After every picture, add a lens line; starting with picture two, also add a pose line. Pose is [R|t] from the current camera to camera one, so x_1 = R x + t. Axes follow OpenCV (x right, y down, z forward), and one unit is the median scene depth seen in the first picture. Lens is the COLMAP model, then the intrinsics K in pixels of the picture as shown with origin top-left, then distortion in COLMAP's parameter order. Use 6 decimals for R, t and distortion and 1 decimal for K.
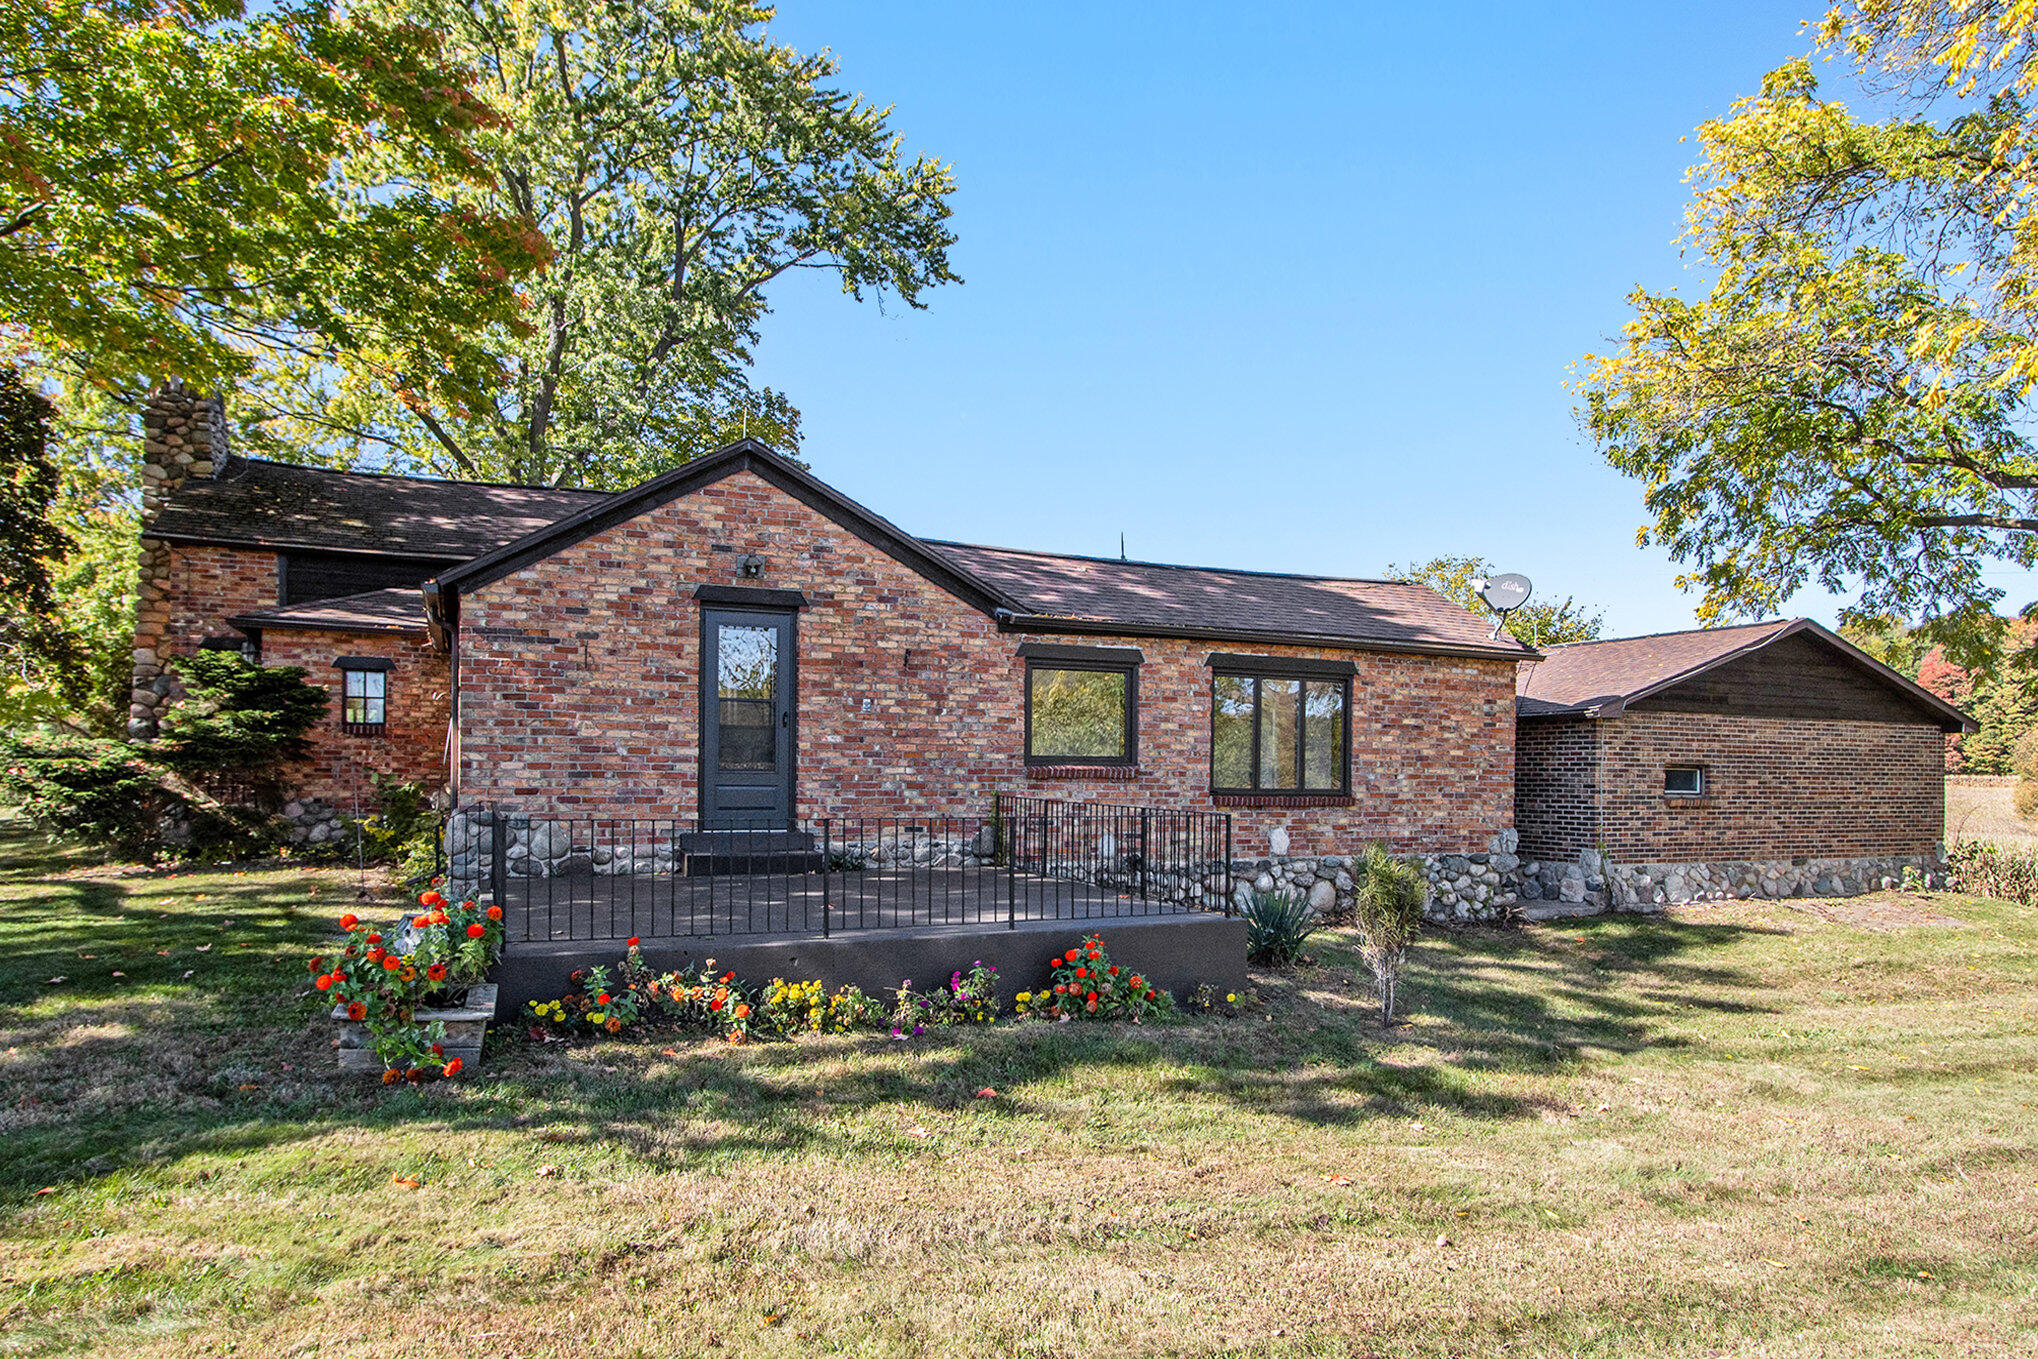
lens RADIAL K [[1295.5, 0, 1020.1], [0, 1295.5, 793.4], [0, 0, 1]] dist [-0.002130, 0.000360]
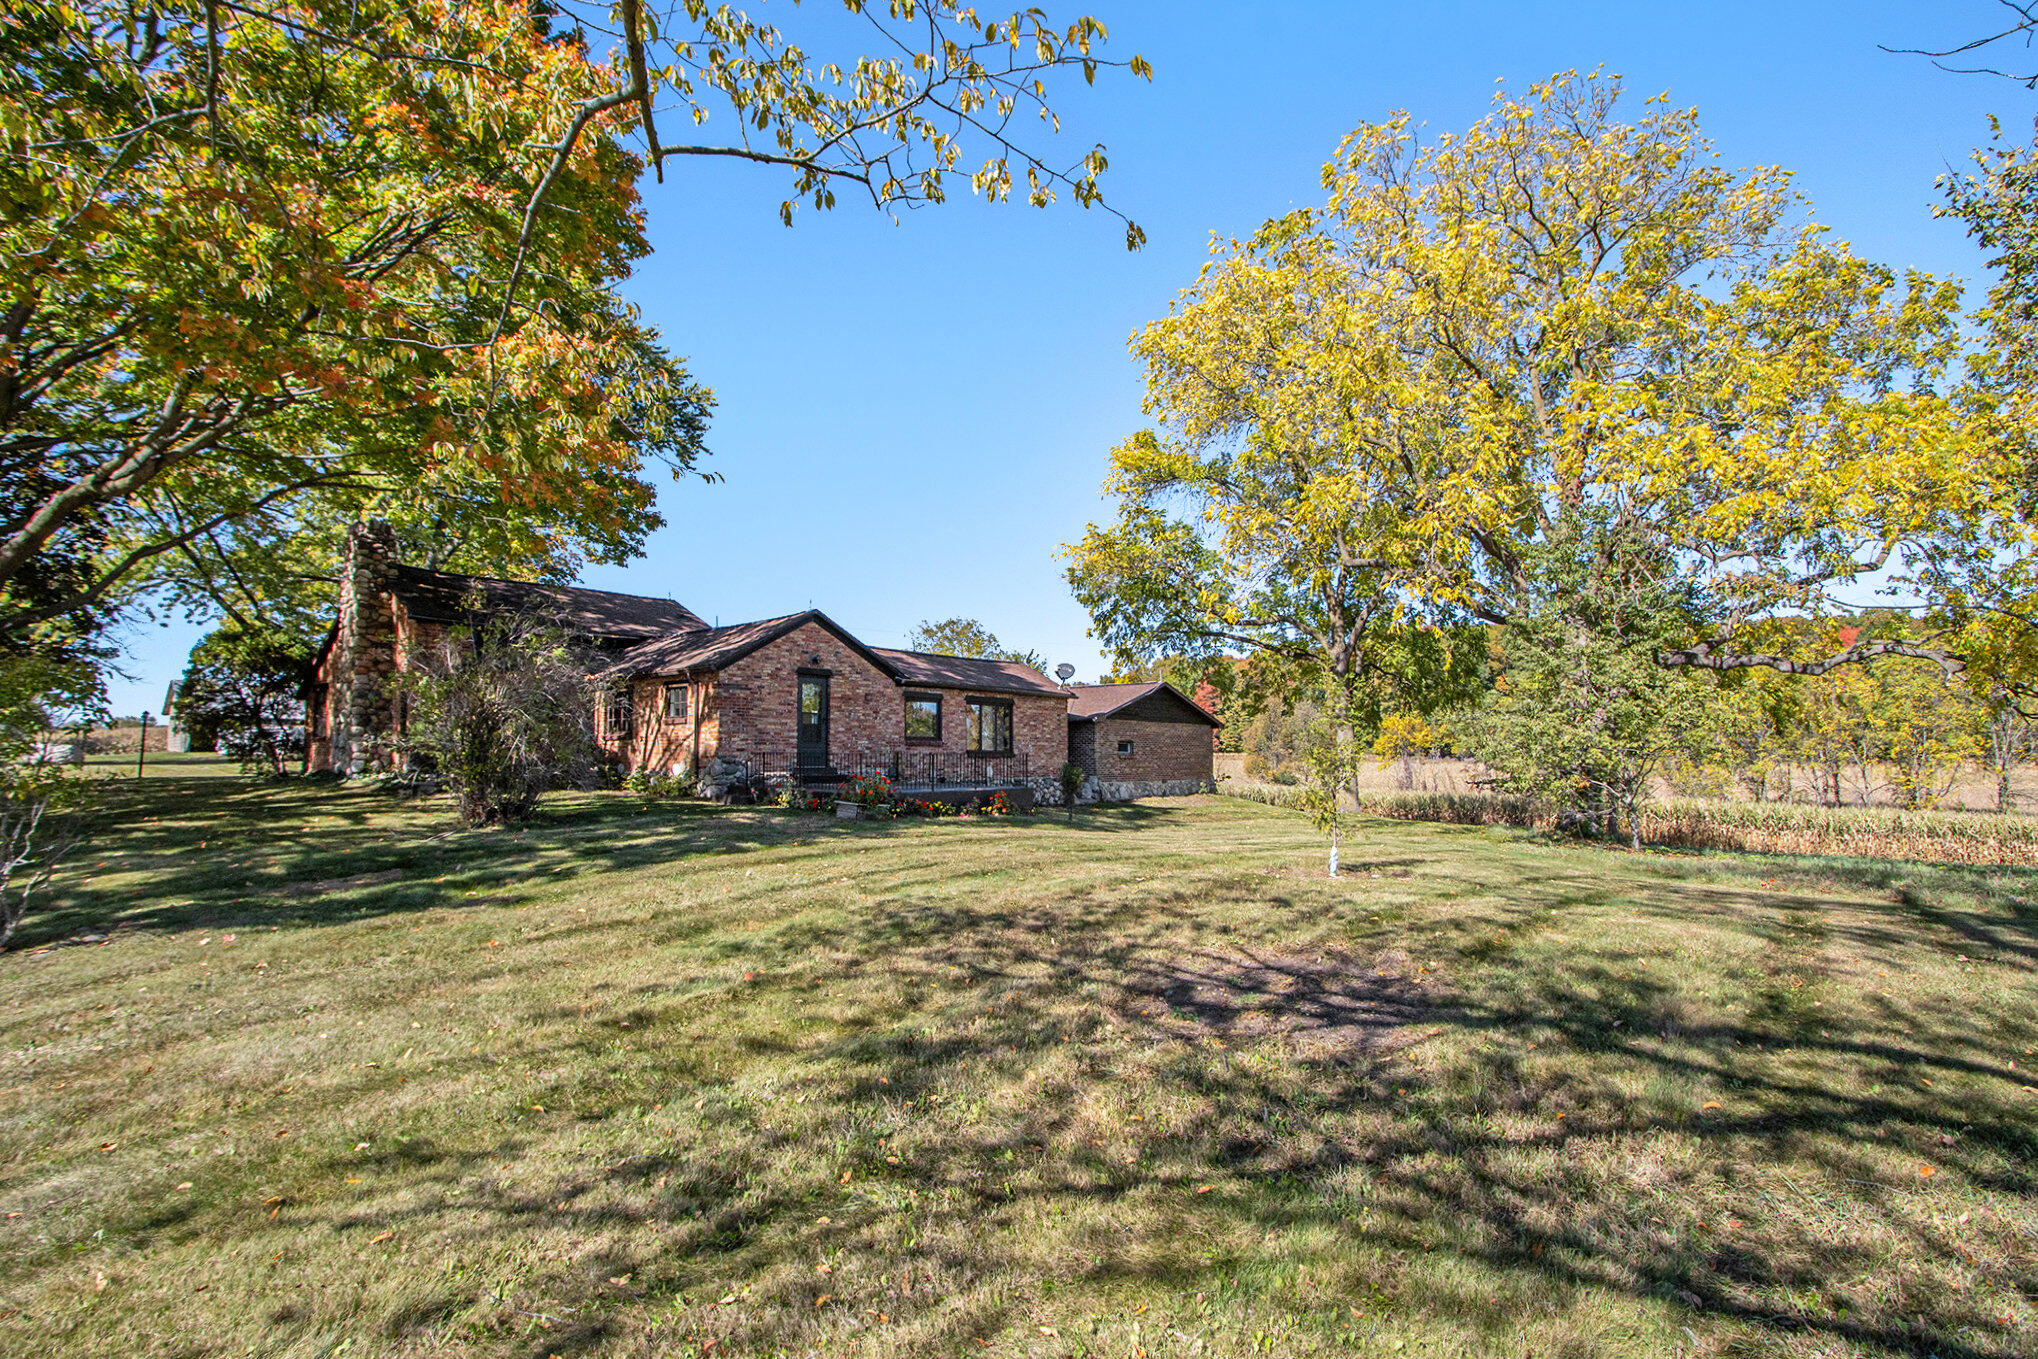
lens RADIAL K [[955.0, 0, 1019.0], [0, 955.0, 696.2], [0, 0, 1]] dist [-0.018814, 0.000271]
pose [[0.912325, 0.019032, 0.409024, -0.270343], [0.012611, 0.997139, -0.074527, 0.016499], [-0.409272, 0.073151, 0.909475, -0.372216]]
